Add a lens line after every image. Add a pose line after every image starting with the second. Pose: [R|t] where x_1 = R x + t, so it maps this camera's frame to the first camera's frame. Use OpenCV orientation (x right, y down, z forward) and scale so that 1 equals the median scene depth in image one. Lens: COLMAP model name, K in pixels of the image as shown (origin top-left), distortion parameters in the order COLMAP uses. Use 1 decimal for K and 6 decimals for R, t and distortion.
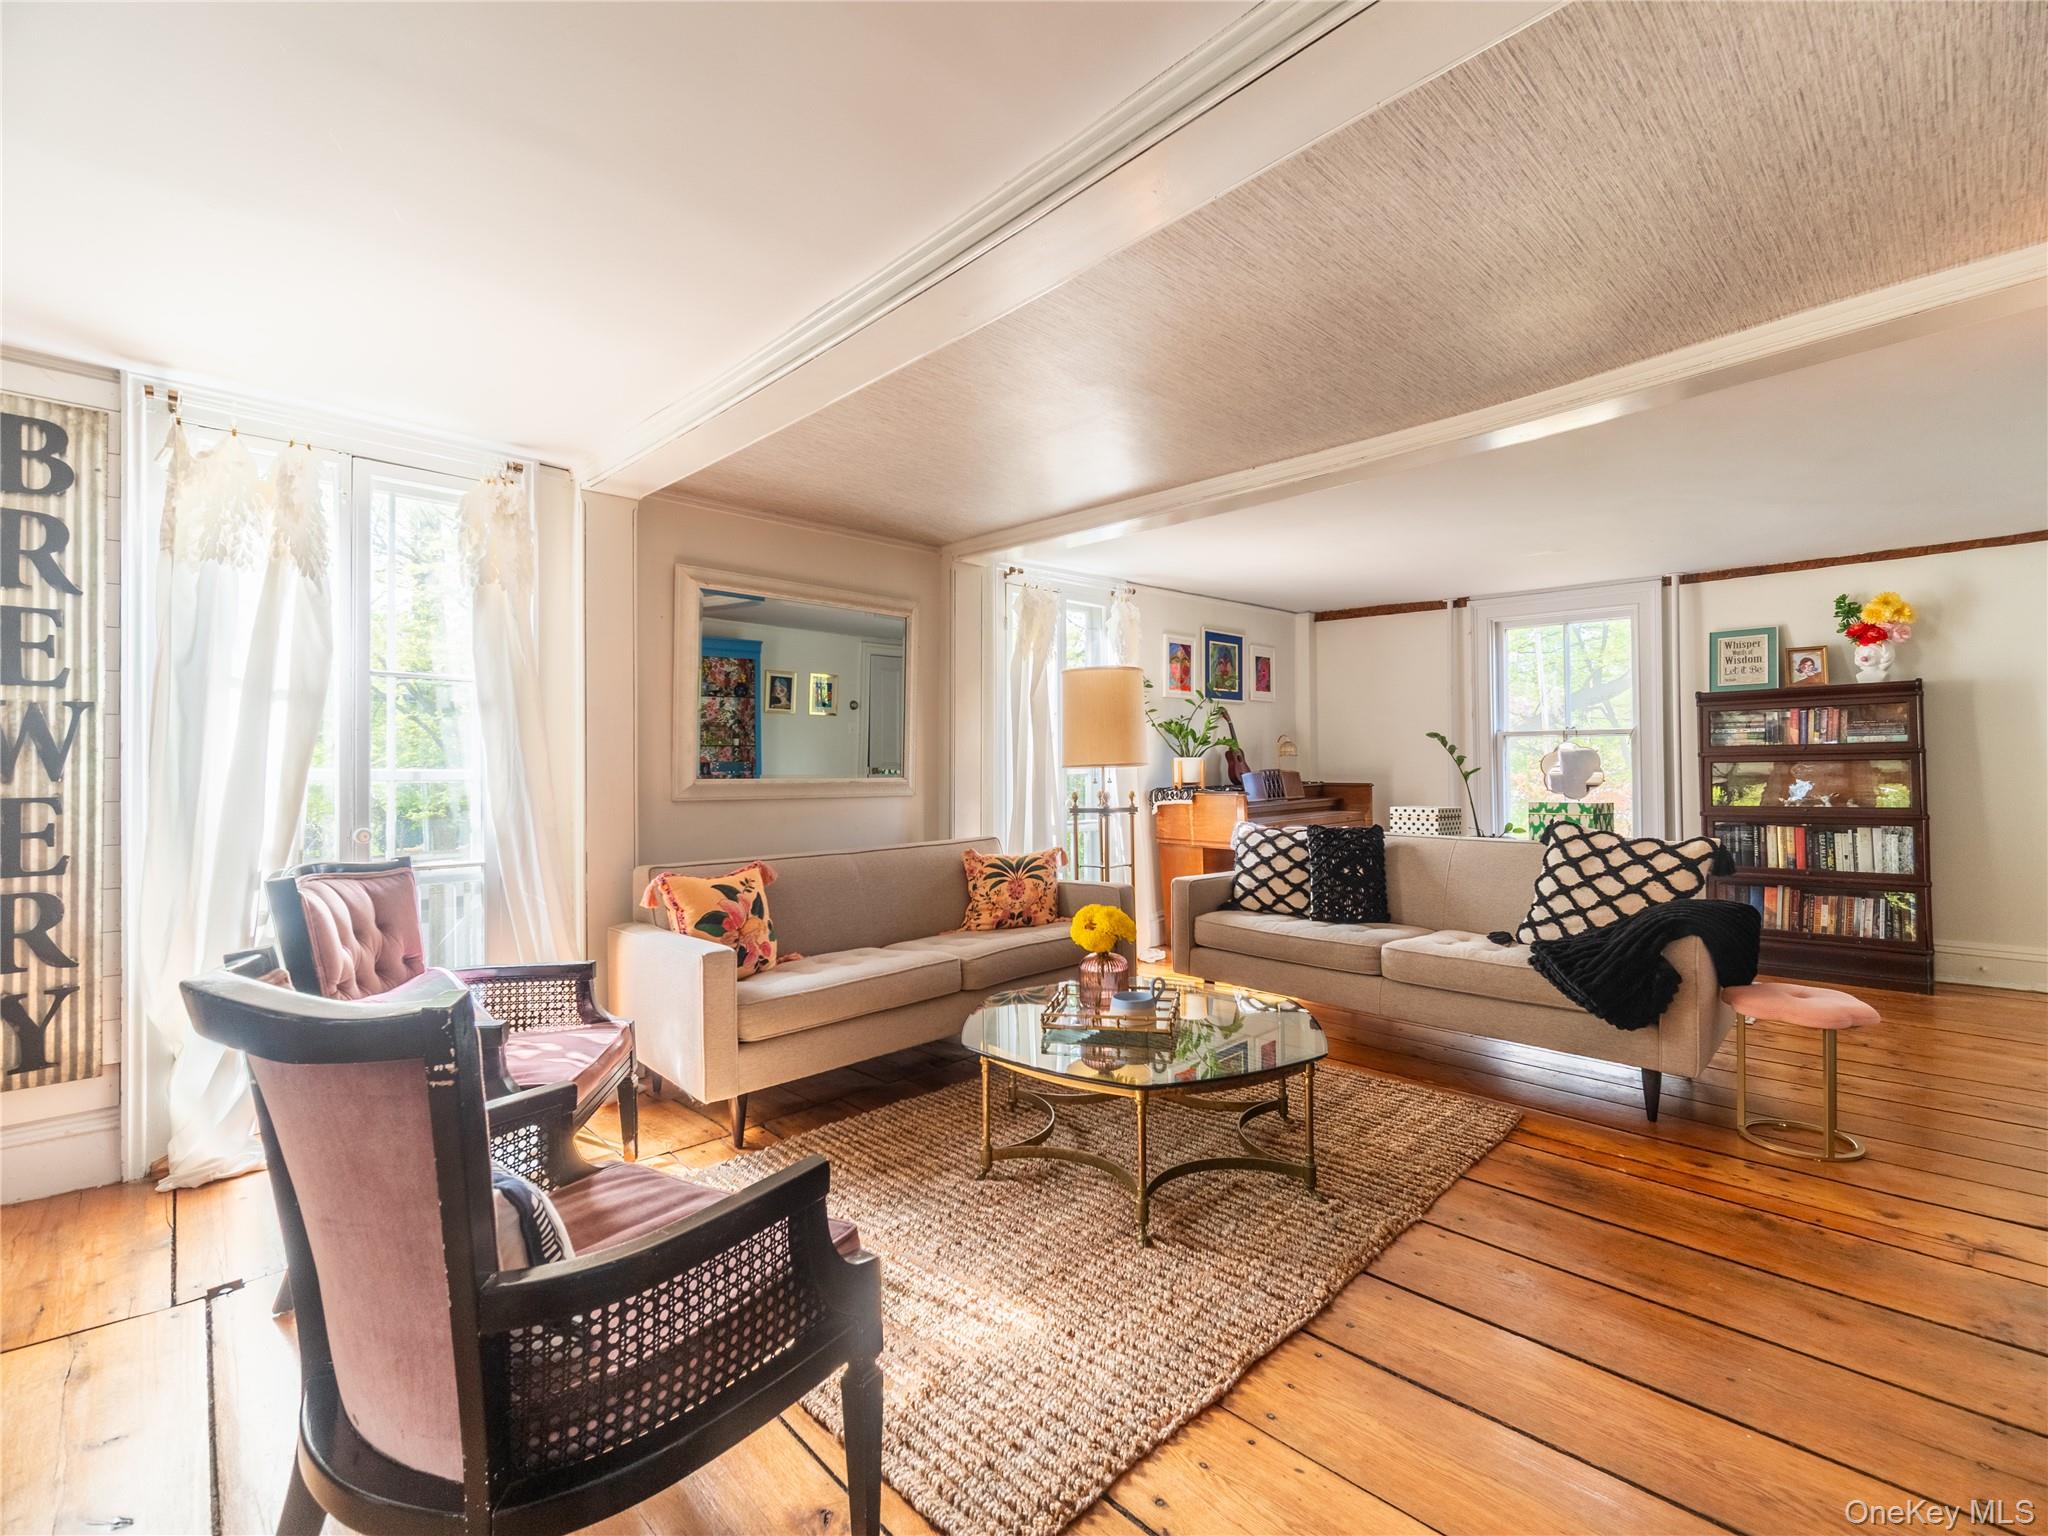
lens RADIAL K [[915.0, 0, 1024.5], [0, 915.0, 754.1], [0, 0, 1]] dist [0.002763, -0.001056]
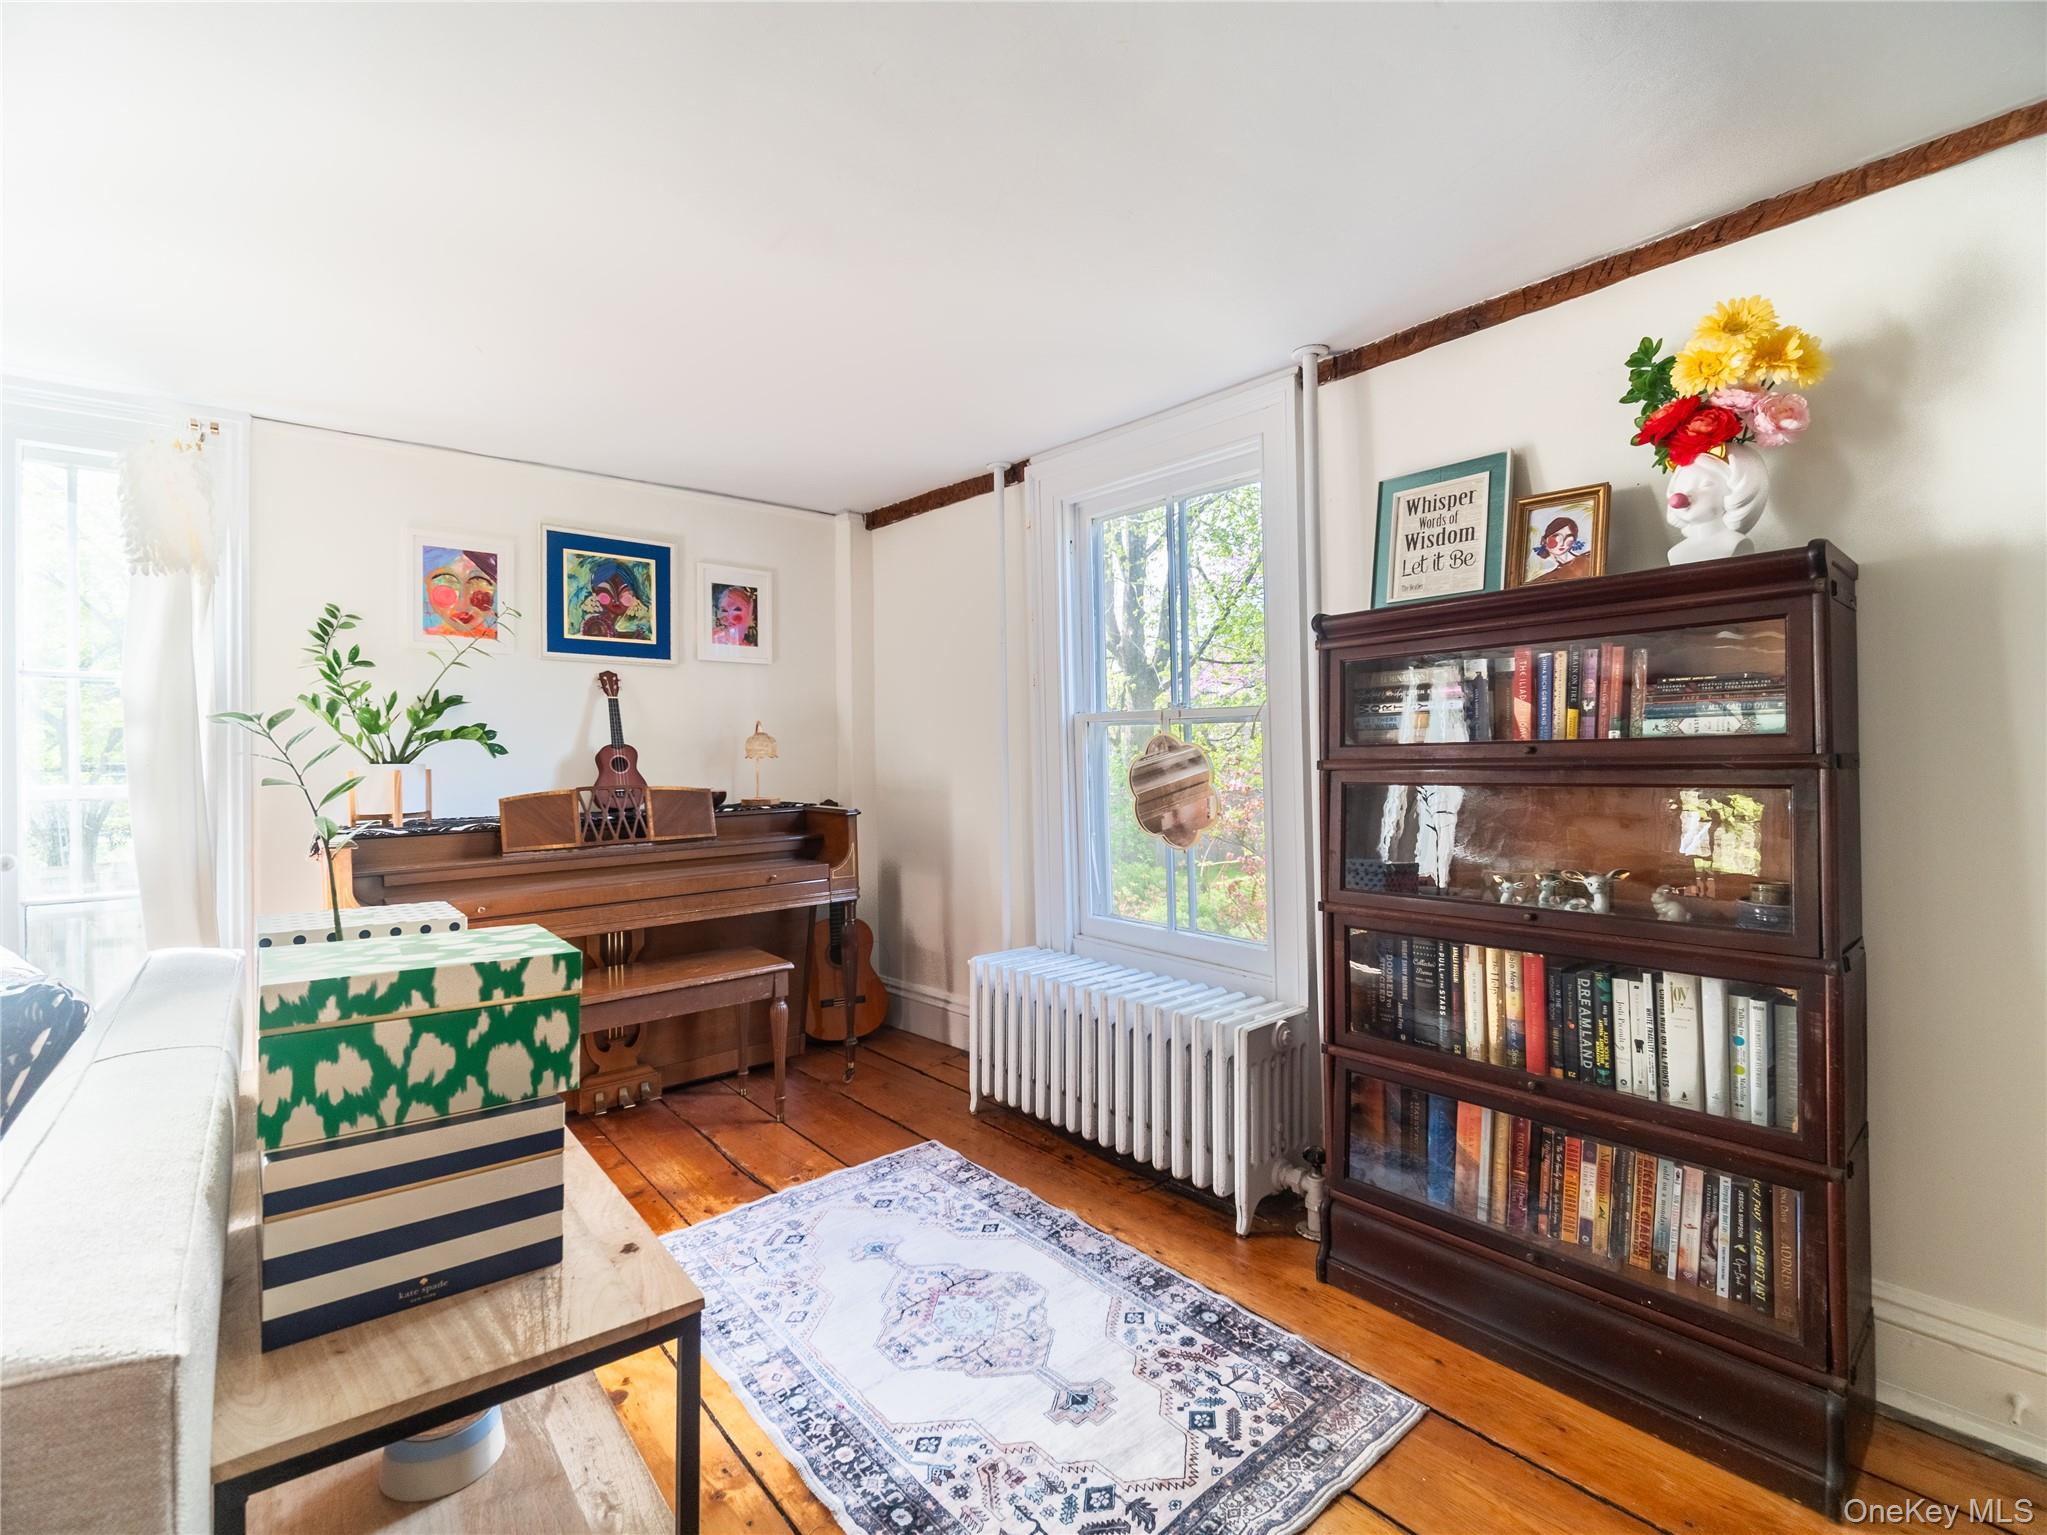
lens RADIAL K [[914.6, 0, 1017.8], [0, 914.6, 753.4], [0, 0, 1]] dist [0.002763, -0.001056]
pose [[0.998541, -0.000452, -0.054001, 0.645205], [0.001108, 0.999926, 0.012110, -0.010070], [0.053992, -0.012152, 0.998467, 0.599021]]
